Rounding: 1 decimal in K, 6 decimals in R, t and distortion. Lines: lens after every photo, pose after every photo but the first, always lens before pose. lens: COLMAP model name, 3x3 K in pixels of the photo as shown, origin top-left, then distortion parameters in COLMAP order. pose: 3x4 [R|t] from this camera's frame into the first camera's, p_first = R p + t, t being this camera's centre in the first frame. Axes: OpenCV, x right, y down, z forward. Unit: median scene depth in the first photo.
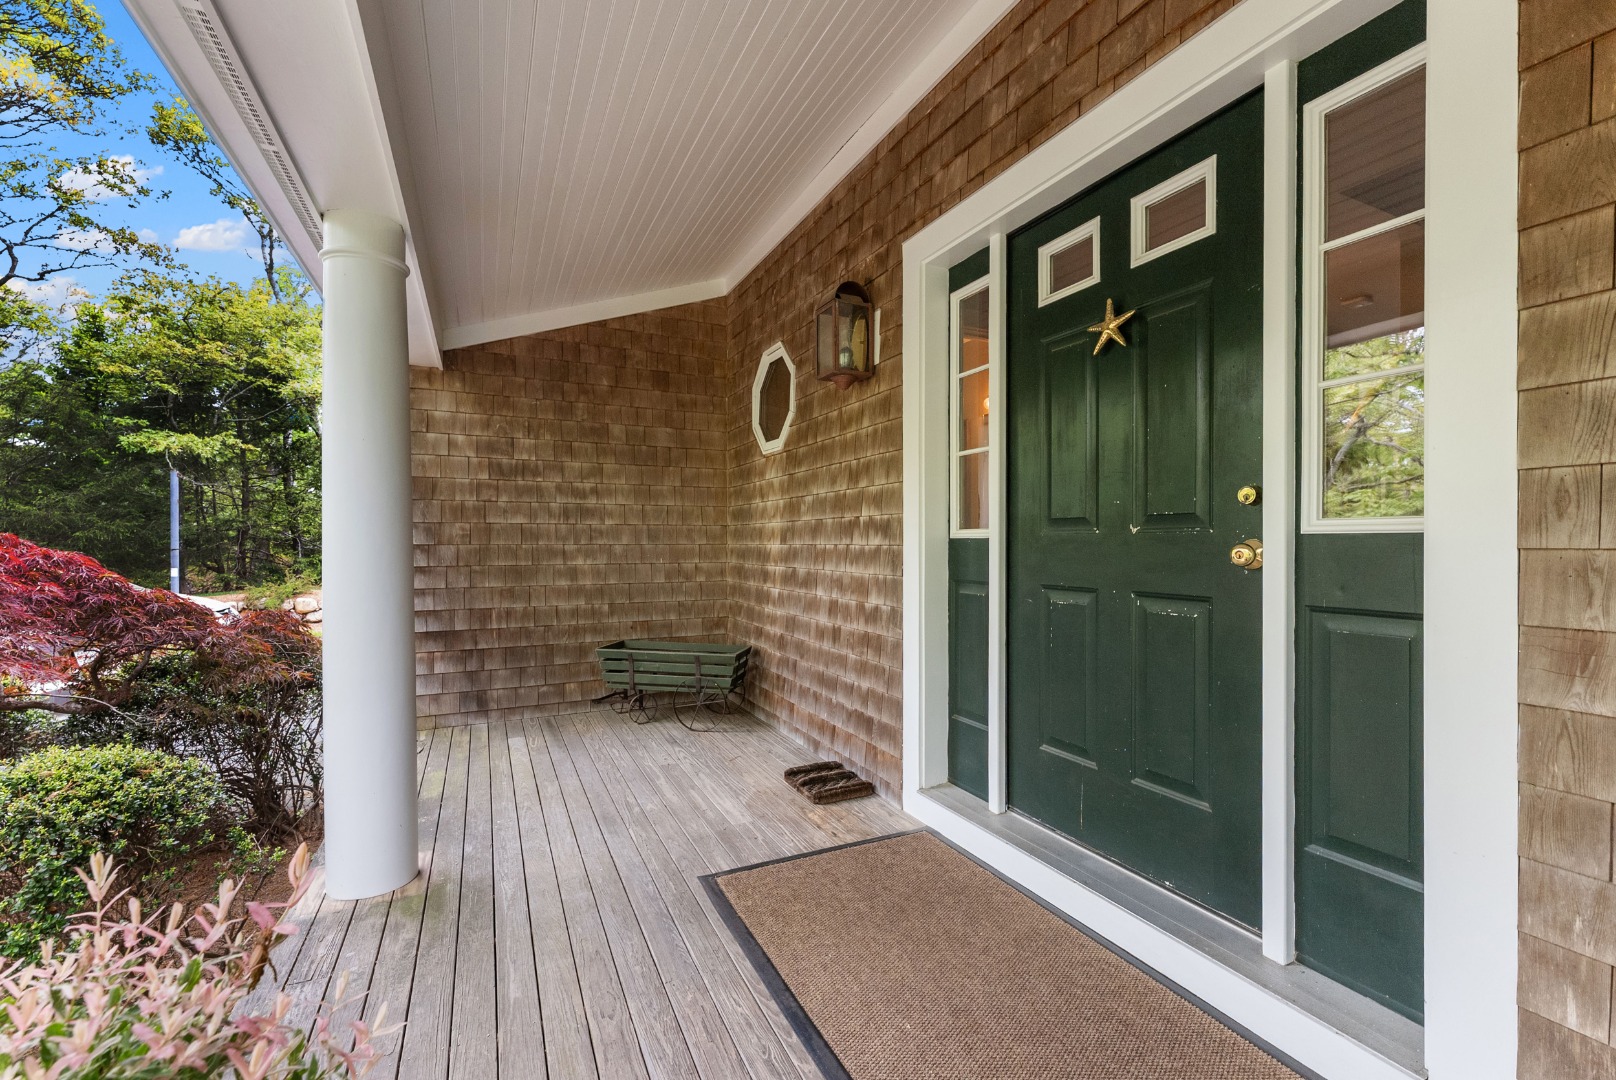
lens RADIAL K [[658.2, 0, 807.9], [0, 658.2, 544.3], [0, 0, 1]] dist [-0.000303, 0.000679]
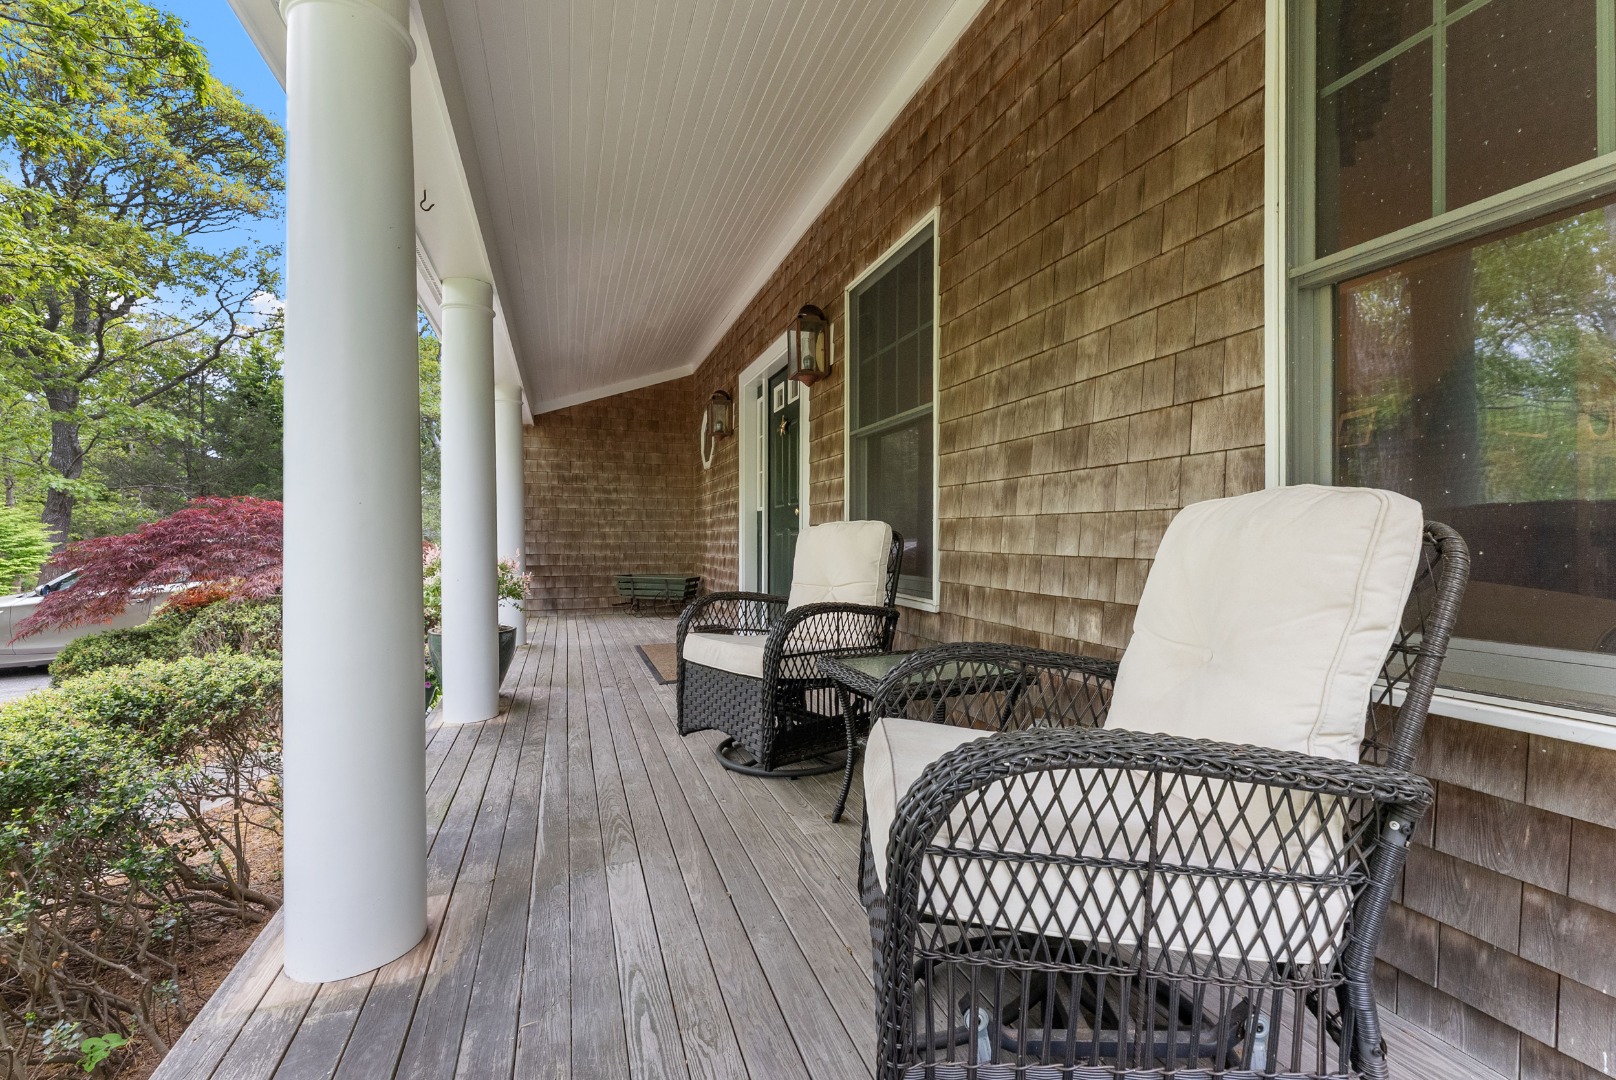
lens RADIAL K [[658.2, 0, 816.2], [0, 658.2, 543.3], [0, 0, 1]] dist [-0.000303, 0.000679]
pose [[0.995590, 0.001163, -0.093806, 0.389357], [-0.000832, 0.999993, 0.003564, 0.057014], [0.093809, -0.003470, 0.995584, -0.731557]]
